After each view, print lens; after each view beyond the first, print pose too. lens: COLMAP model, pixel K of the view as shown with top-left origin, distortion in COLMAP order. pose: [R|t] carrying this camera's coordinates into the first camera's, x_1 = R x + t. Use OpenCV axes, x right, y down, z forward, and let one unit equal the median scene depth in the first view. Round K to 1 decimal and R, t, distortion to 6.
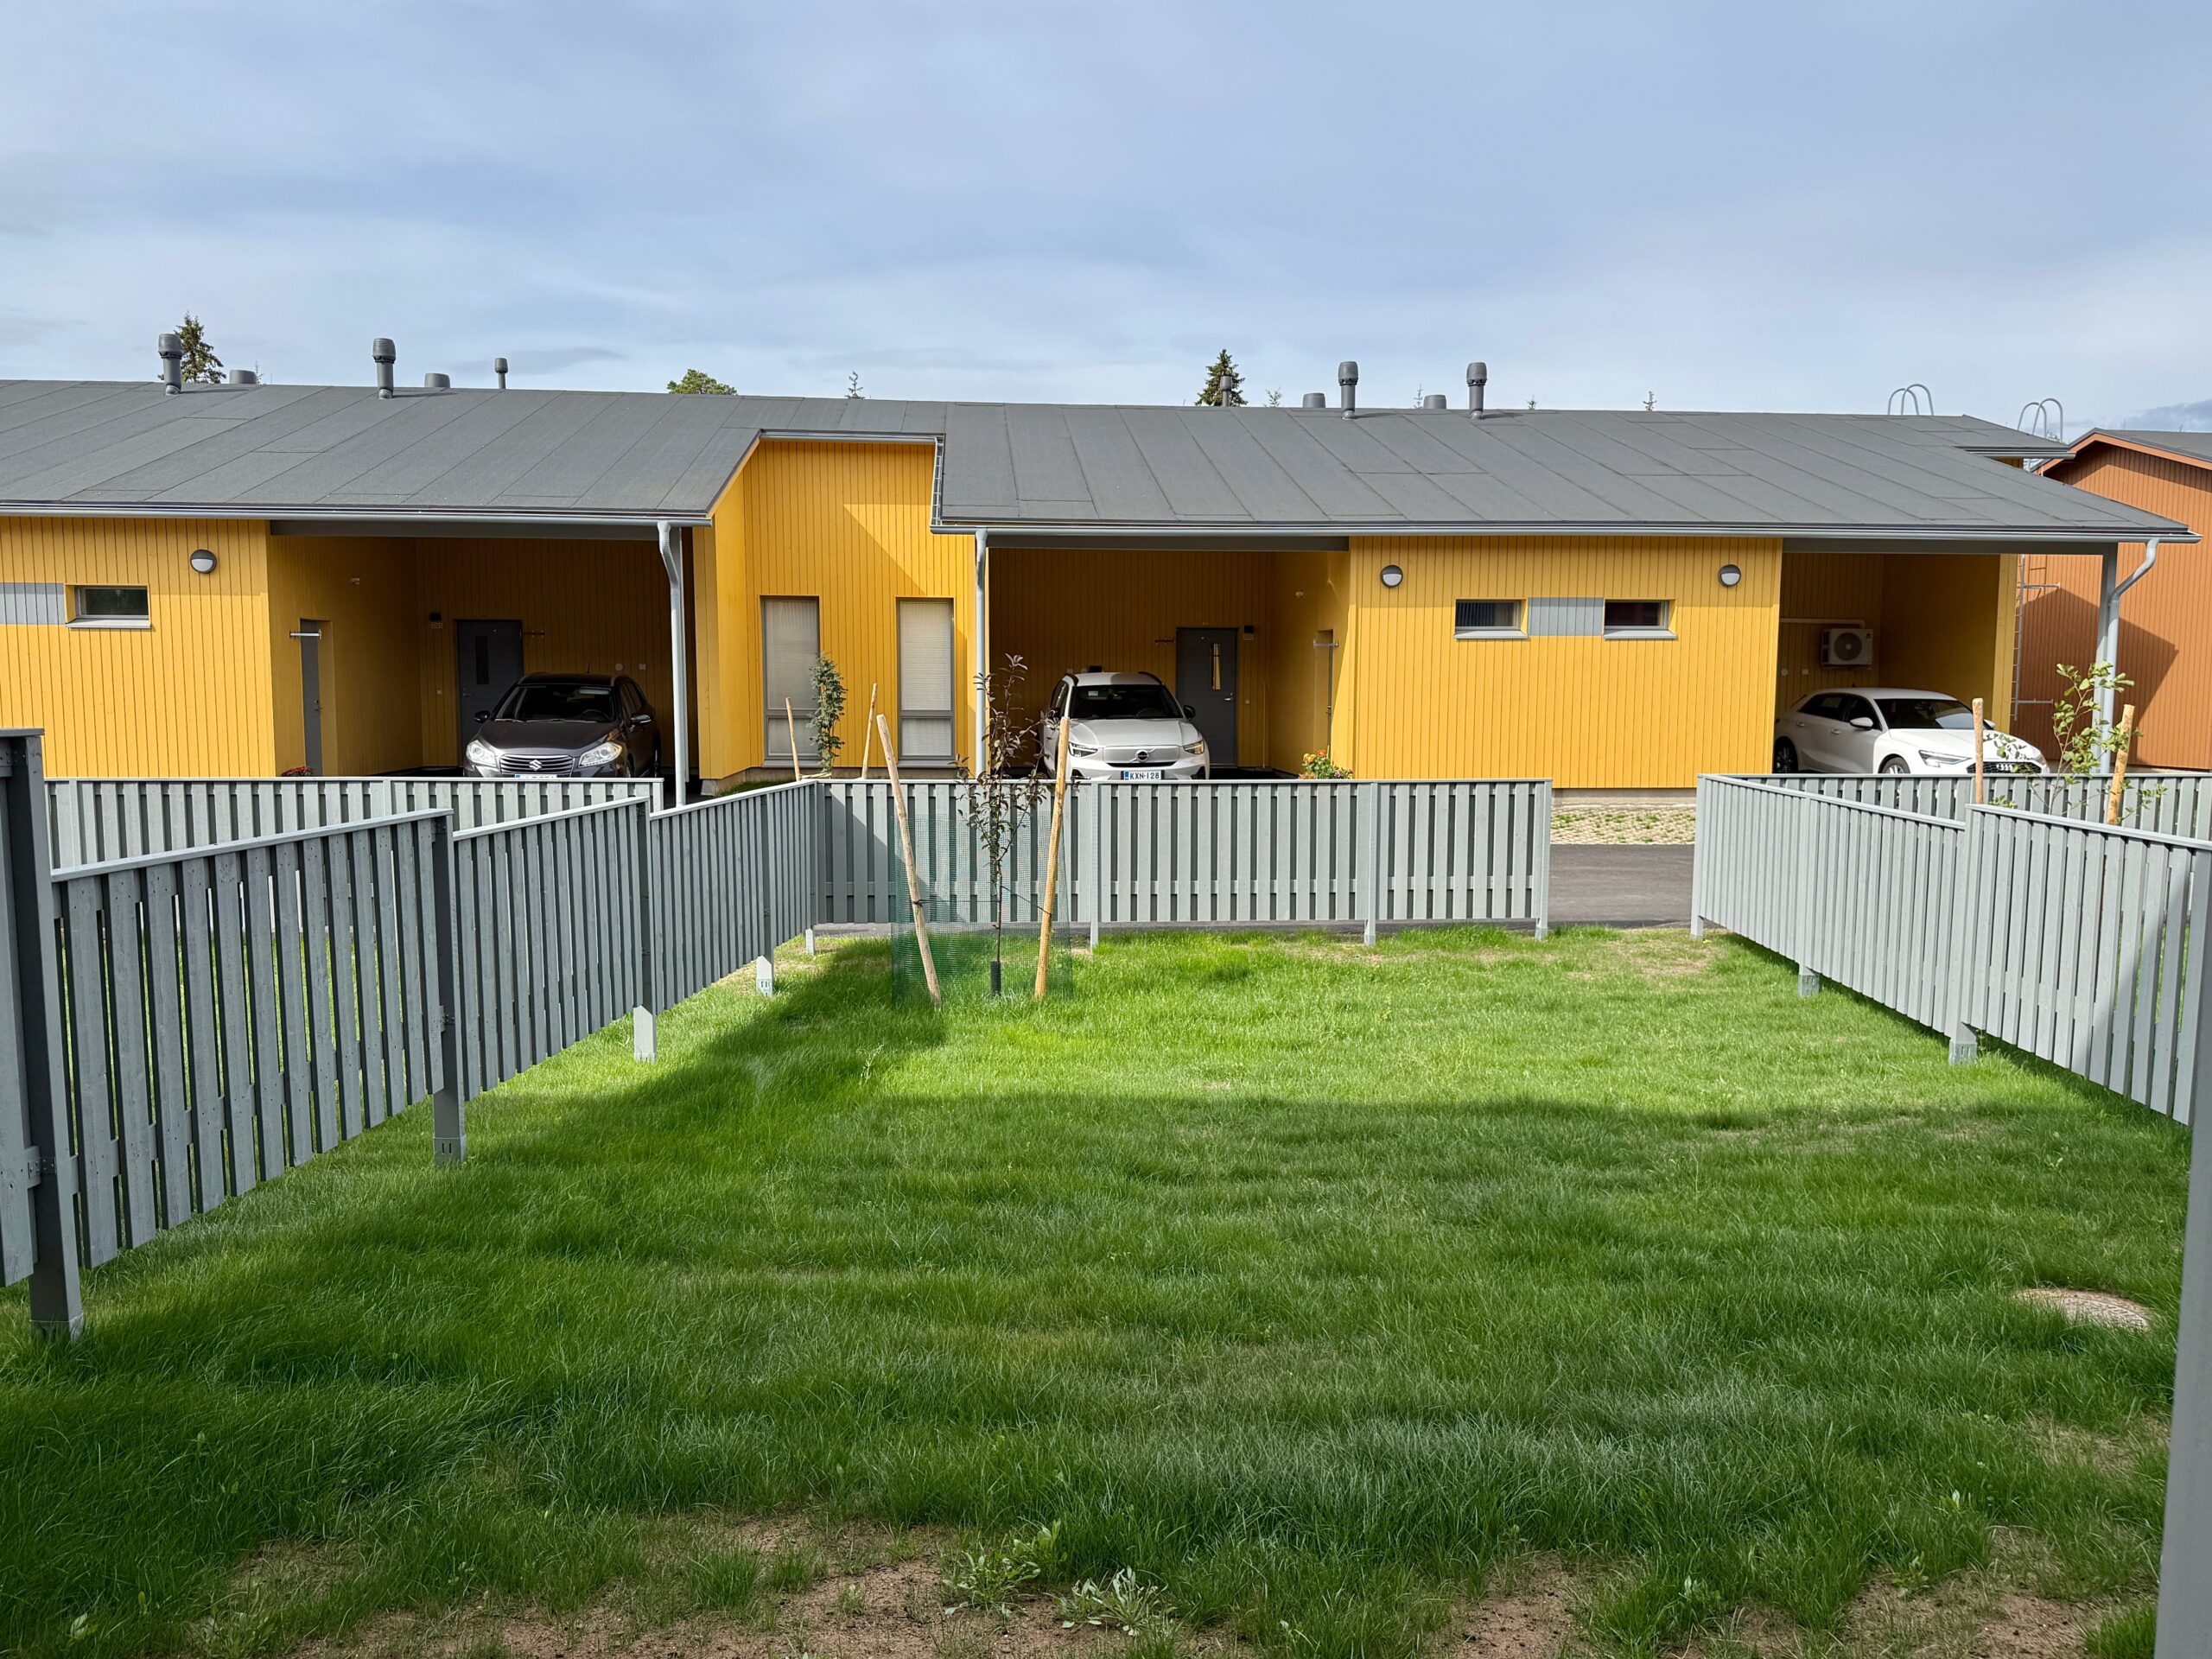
lens RADIAL K [[1575.3, 0, 1058.5], [0, 1575.3, 819.4], [0, 0, 1]] dist [0.117455, -0.125878]
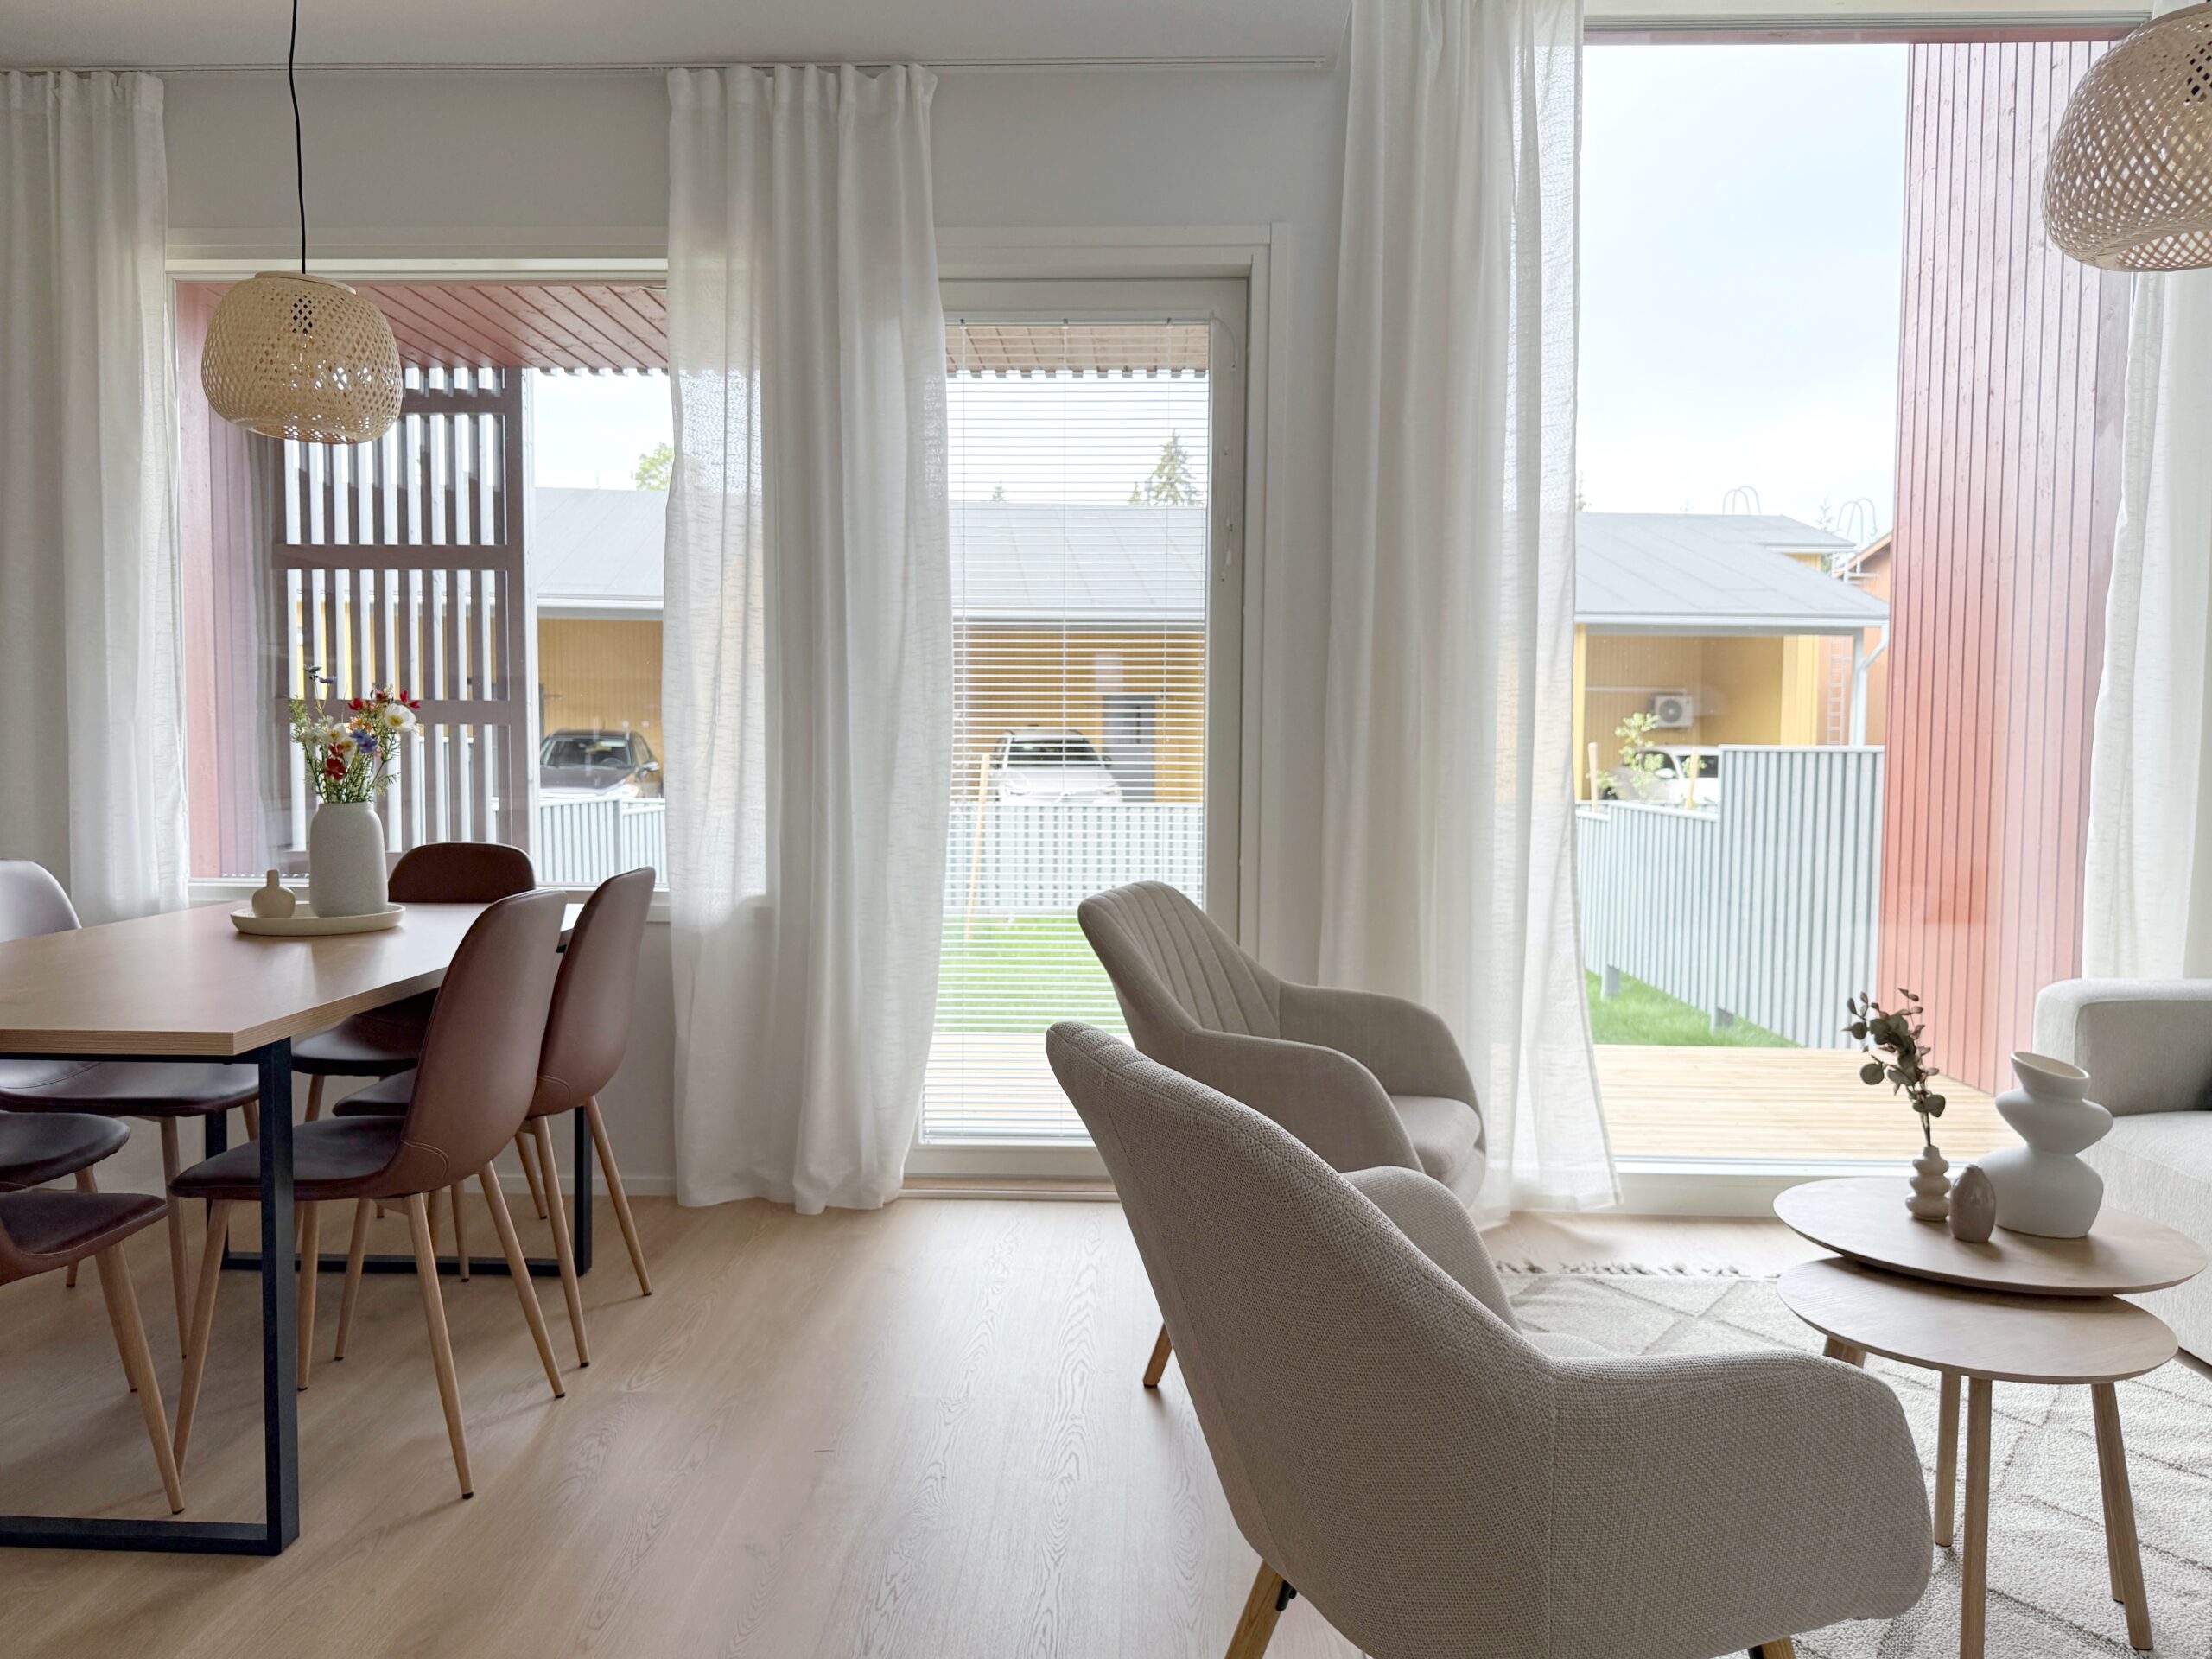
lens RADIAL K [[1575.3, 0, 1058.5], [0, 1575.3, 819.4], [0, 0, 1]] dist [0.117455, -0.125878]
pose [[0.999664, 0.002277, 0.025823, 0.013770], [-0.001186, 0.999110, -0.042167, 0.025918], [-0.025896, 0.042122, 0.998777, -0.196119]]
